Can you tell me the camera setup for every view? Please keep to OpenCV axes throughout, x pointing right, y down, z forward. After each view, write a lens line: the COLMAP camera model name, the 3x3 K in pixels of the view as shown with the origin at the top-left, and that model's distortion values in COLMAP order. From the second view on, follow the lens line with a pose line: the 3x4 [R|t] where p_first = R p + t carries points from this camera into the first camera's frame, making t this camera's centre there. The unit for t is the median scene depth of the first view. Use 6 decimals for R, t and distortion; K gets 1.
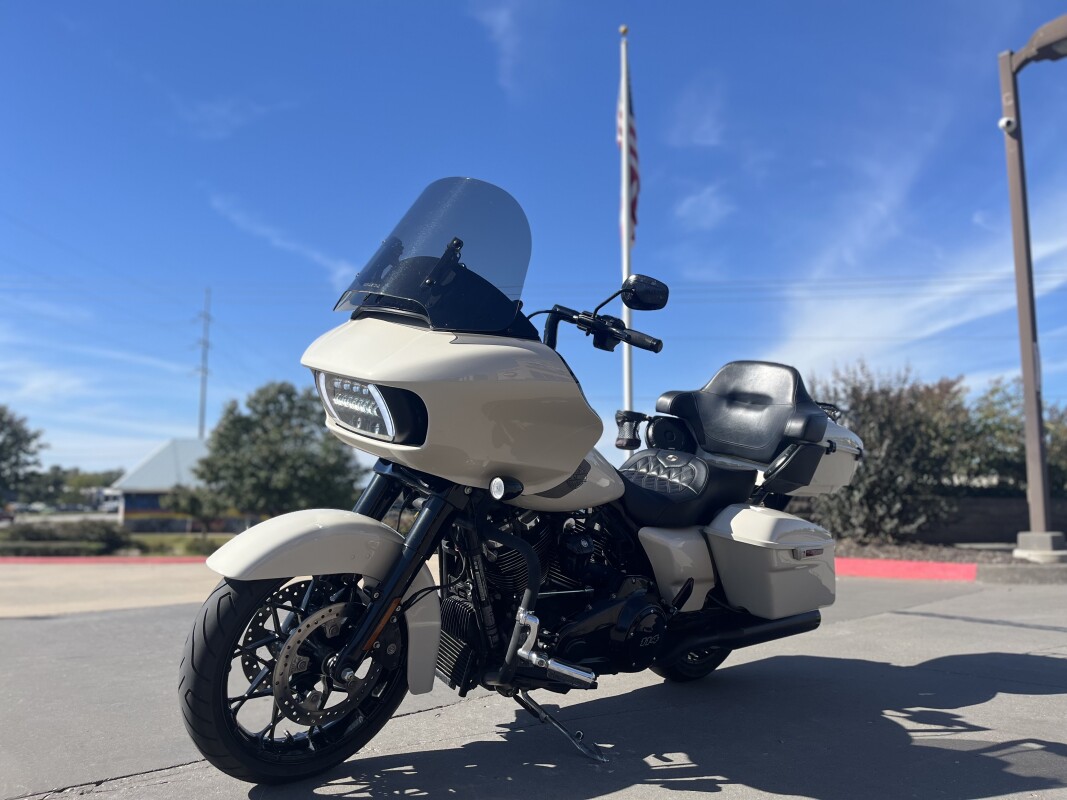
lens RADIAL K [[808.4, 0, 536.3], [0, 808.4, 401.4], [0, 0, 1]] dist [0.027951, -0.033058]
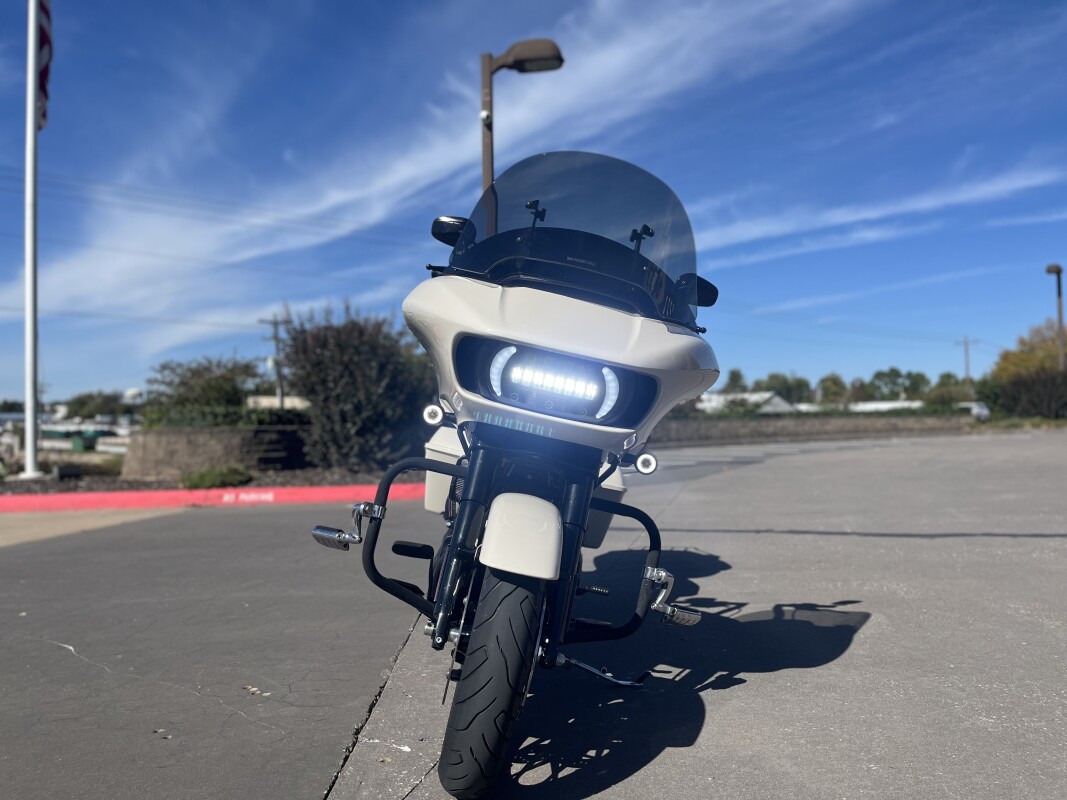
lens RADIAL K [[808.4, 0, 529.3], [0, 808.4, 423.1], [0, 0, 1]] dist [0.027951, -0.033058]
pose [[0.695770, -0.020888, 0.717961, -0.134042], [-0.068931, 0.993021, 0.095691, -0.007119], [-0.714949, -0.116069, 0.689475, 0.047253]]
